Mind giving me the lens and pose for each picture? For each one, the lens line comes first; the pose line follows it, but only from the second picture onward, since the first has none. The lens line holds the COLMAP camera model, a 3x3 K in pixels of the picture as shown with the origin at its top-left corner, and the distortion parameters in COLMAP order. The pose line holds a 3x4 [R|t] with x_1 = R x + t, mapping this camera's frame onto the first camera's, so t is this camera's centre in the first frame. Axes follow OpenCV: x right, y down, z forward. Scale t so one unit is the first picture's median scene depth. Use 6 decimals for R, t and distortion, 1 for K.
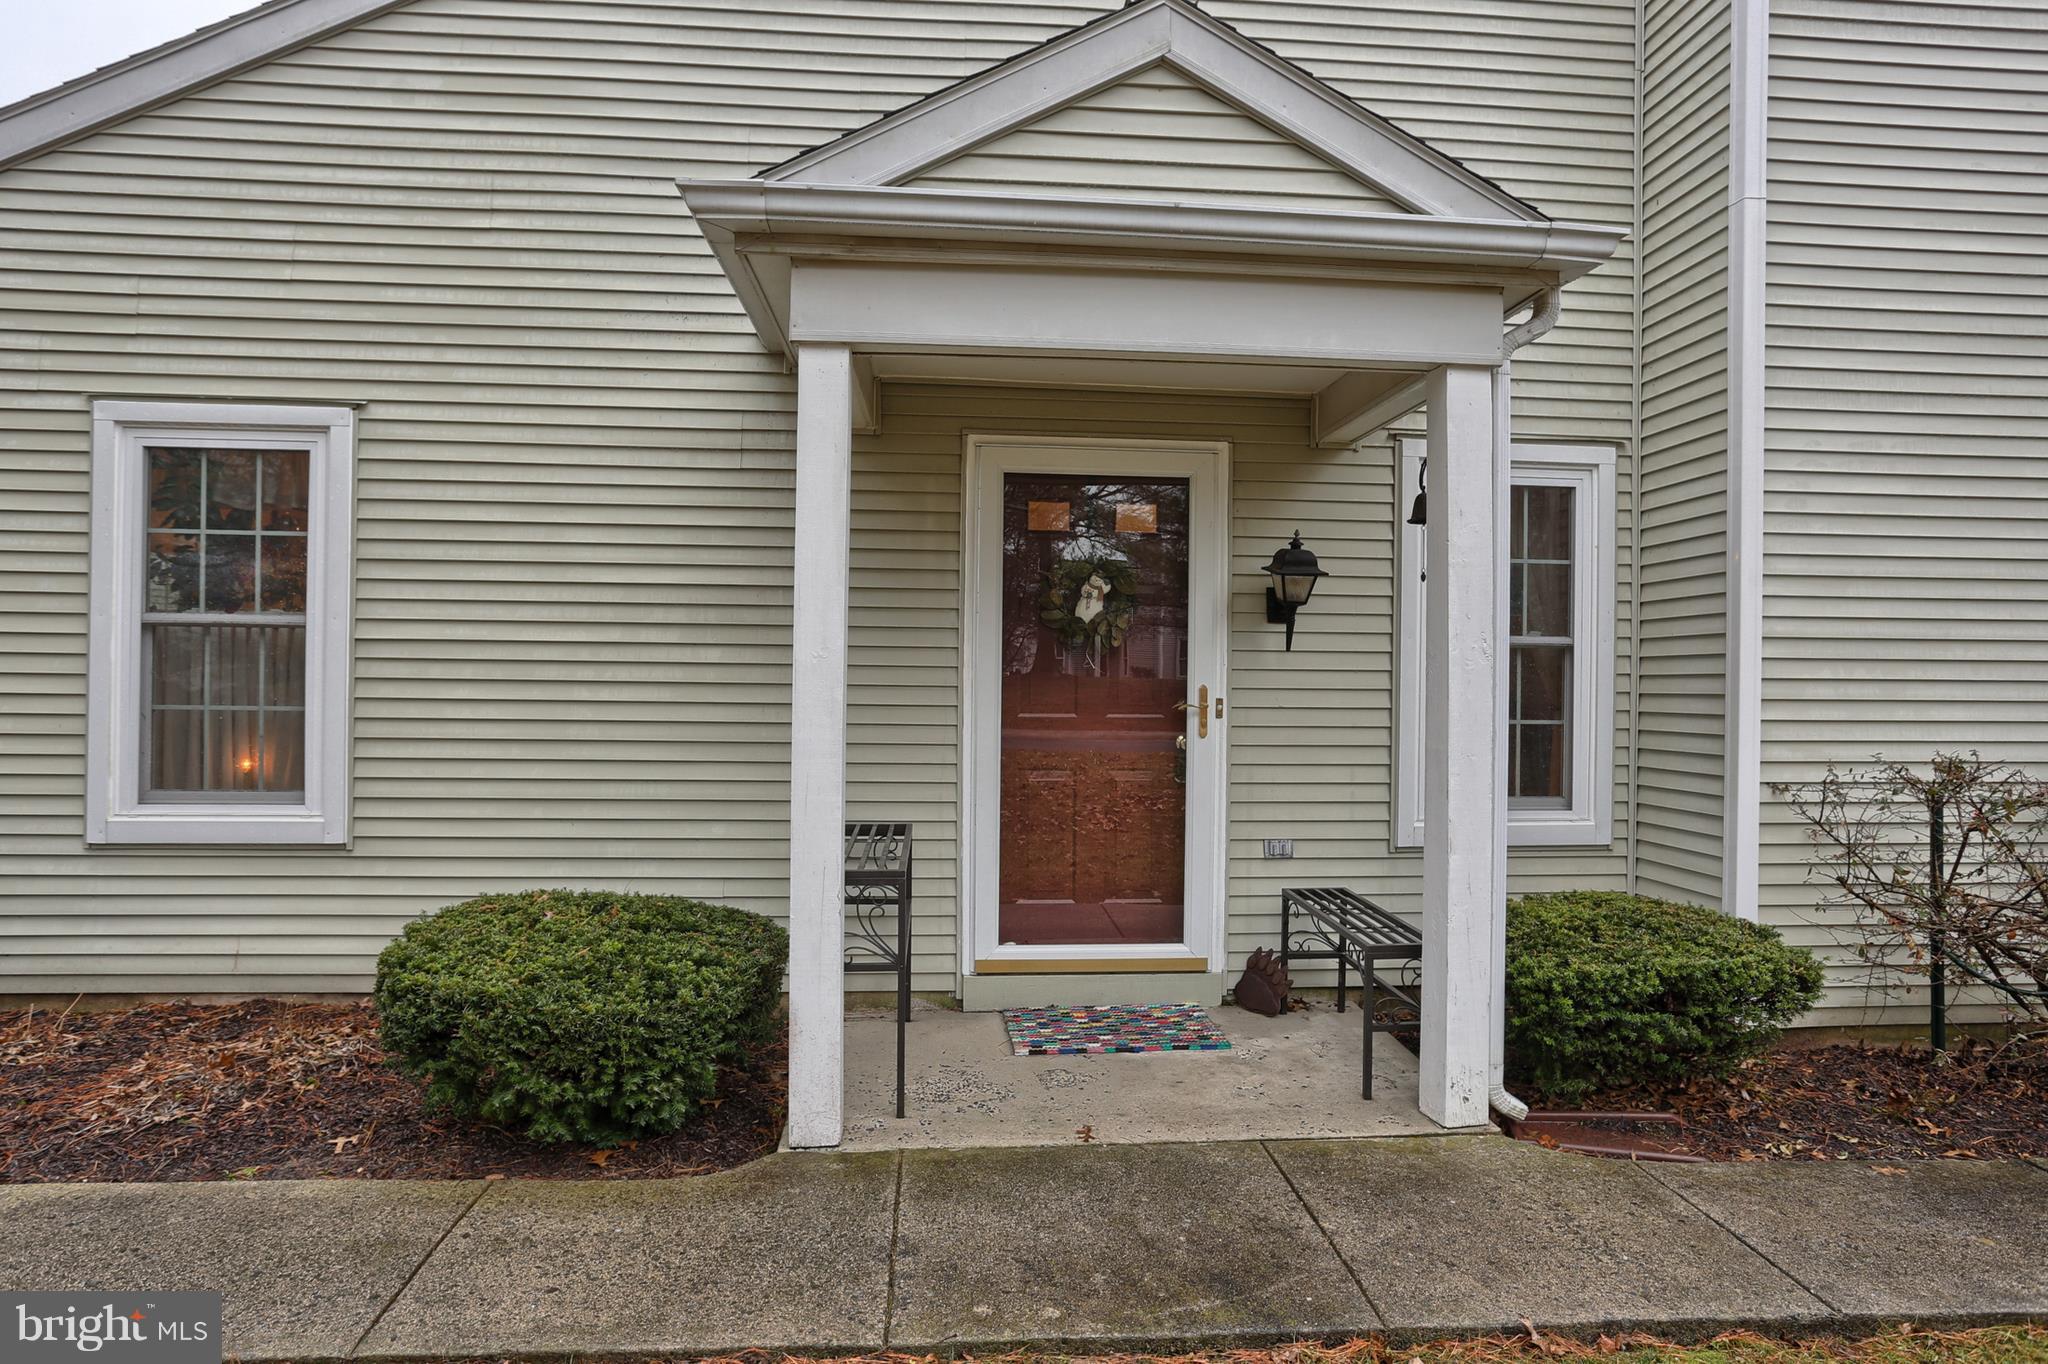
lens RADIAL K [[1077.8, 0, 1066.2], [0, 1077.8, 667.4], [0, 0, 1]] dist [-0.001763, 0.001124]
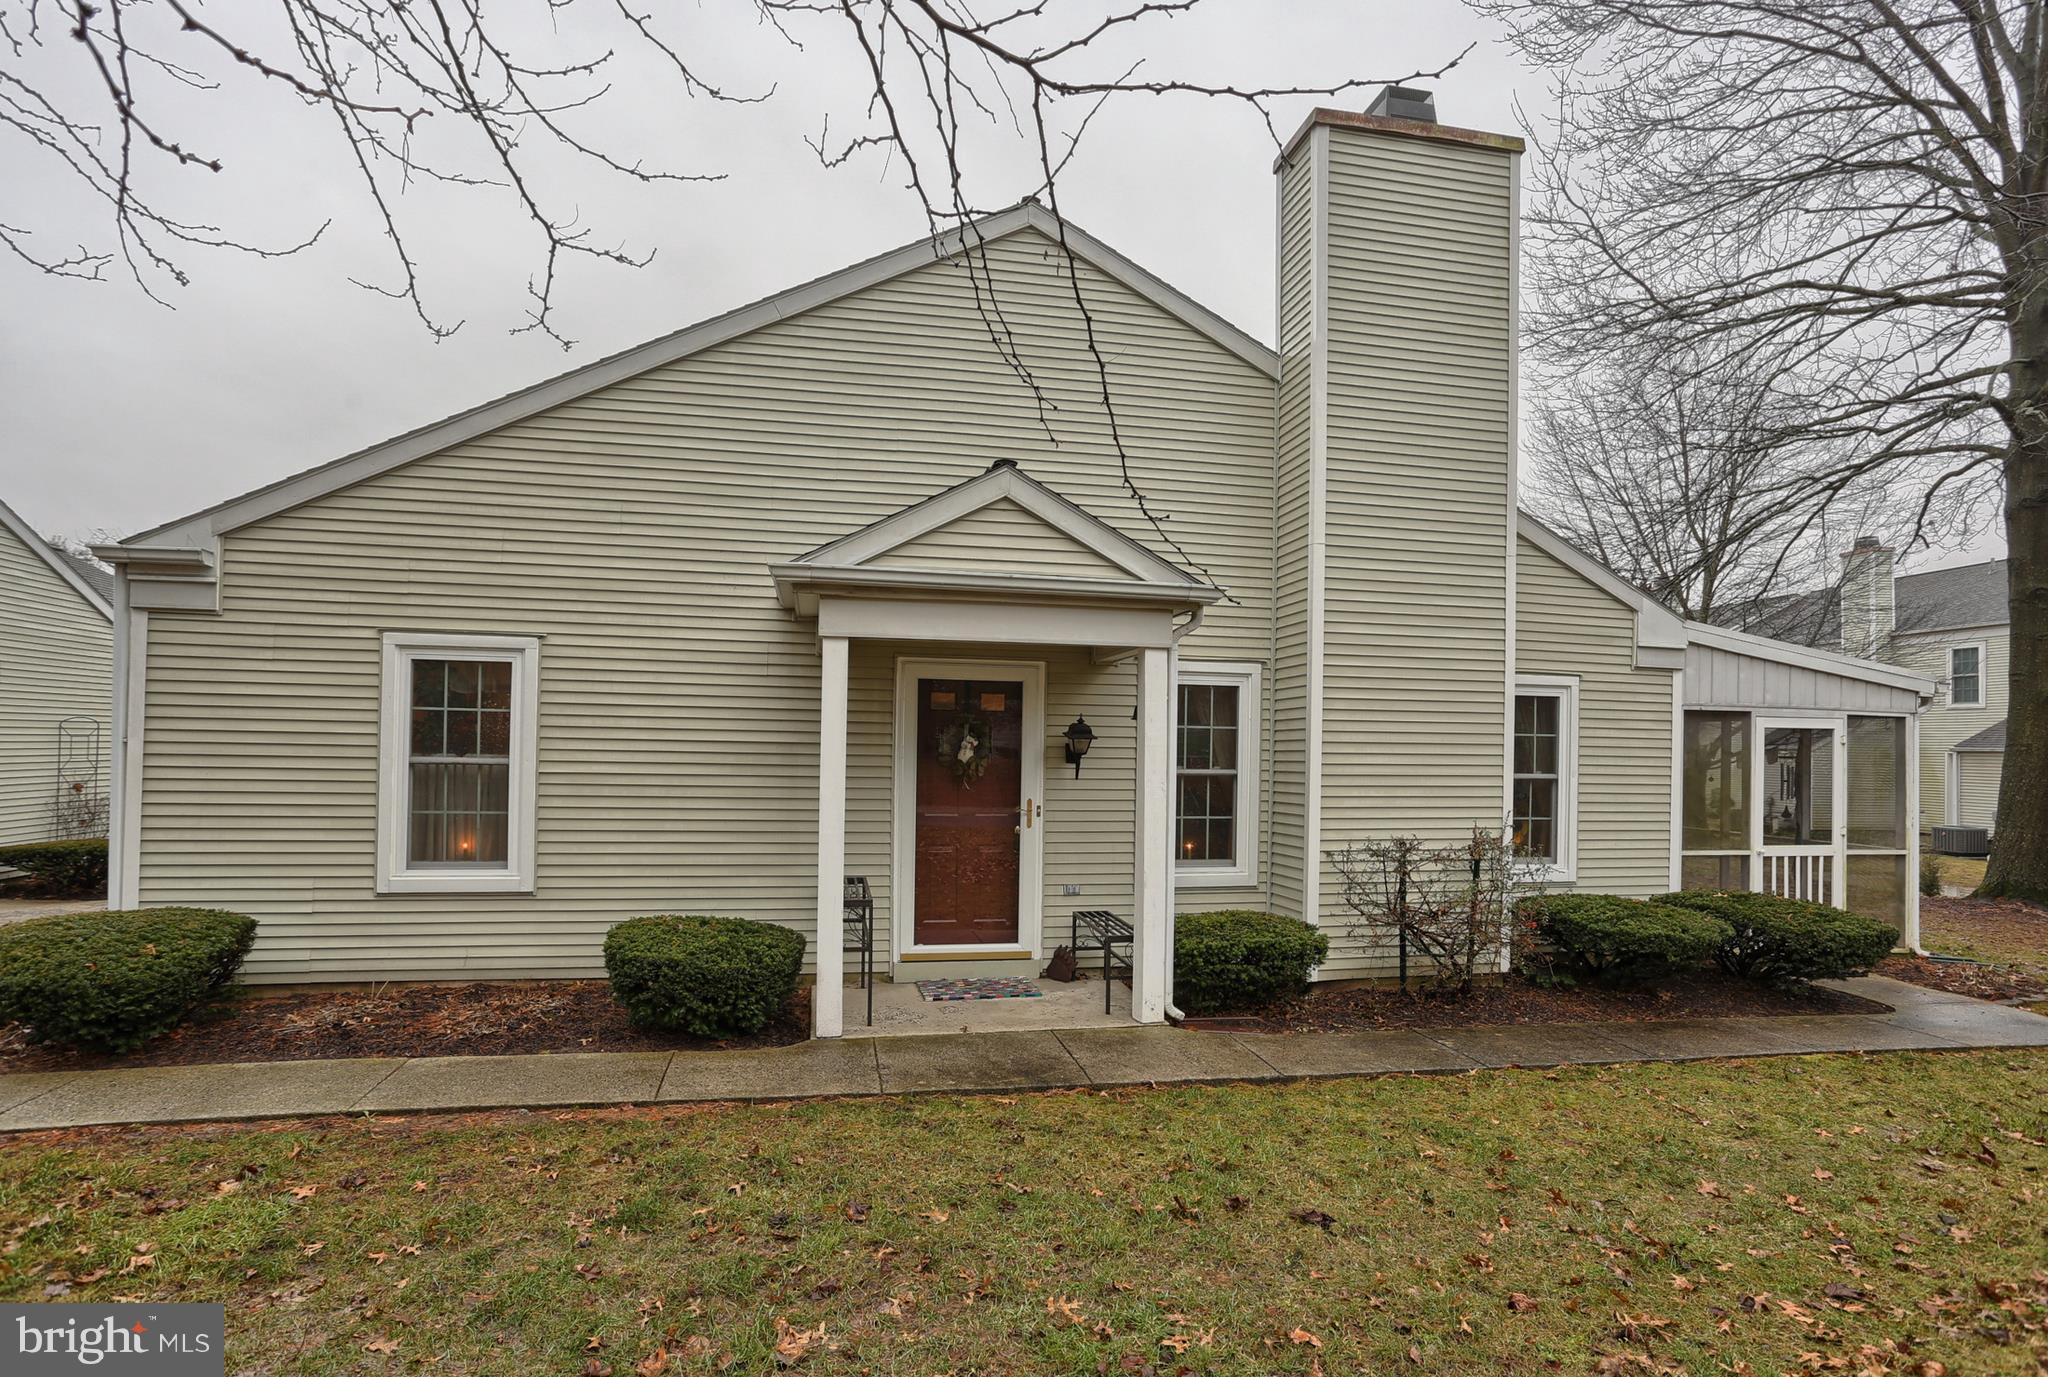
lens RADIAL K [[1013.7, 0, 1041.9], [0, 1013.7, 730.9], [0, 0, 1]] dist [-0.018303, 0.006972]
pose [[0.994580, 0.005379, 0.103831, -0.032656], [-0.004602, 0.999960, -0.007724, -0.095770], [-0.103868, 0.007204, 0.994565, -0.784002]]
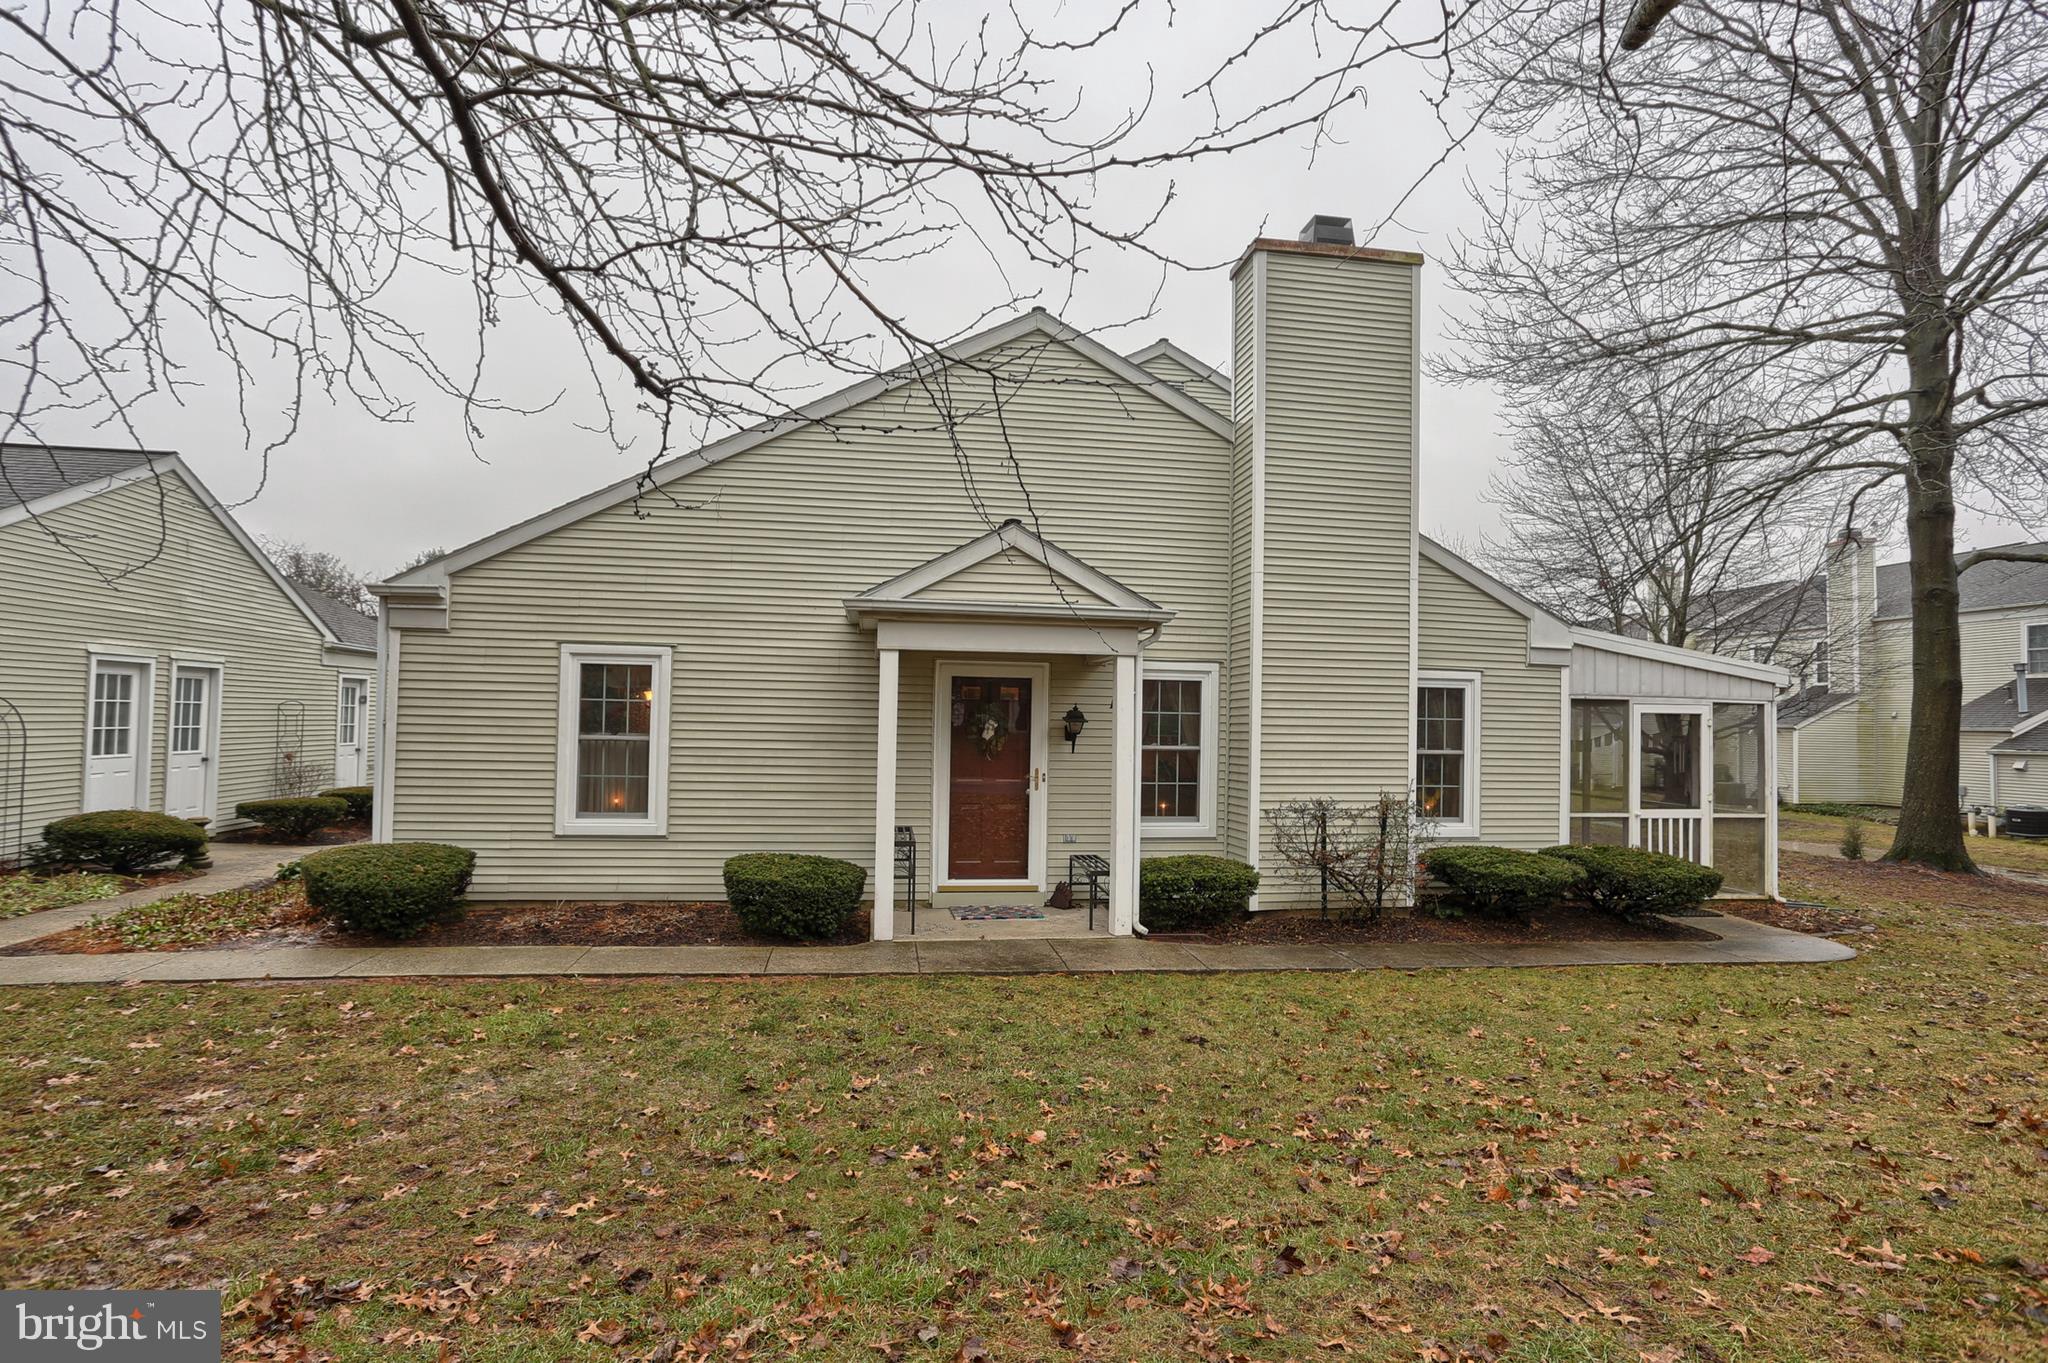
lens RADIAL K [[1013.7, 0, 1041.5], [0, 1013.7, 683.8], [0, 0, 1]] dist [-0.018303, 0.006972]
pose [[0.998774, 0.007060, 0.049003, 0.033100], [-0.005652, 0.999569, -0.028819, -0.118573], [-0.049186, 0.028507, 0.998383, -1.388801]]
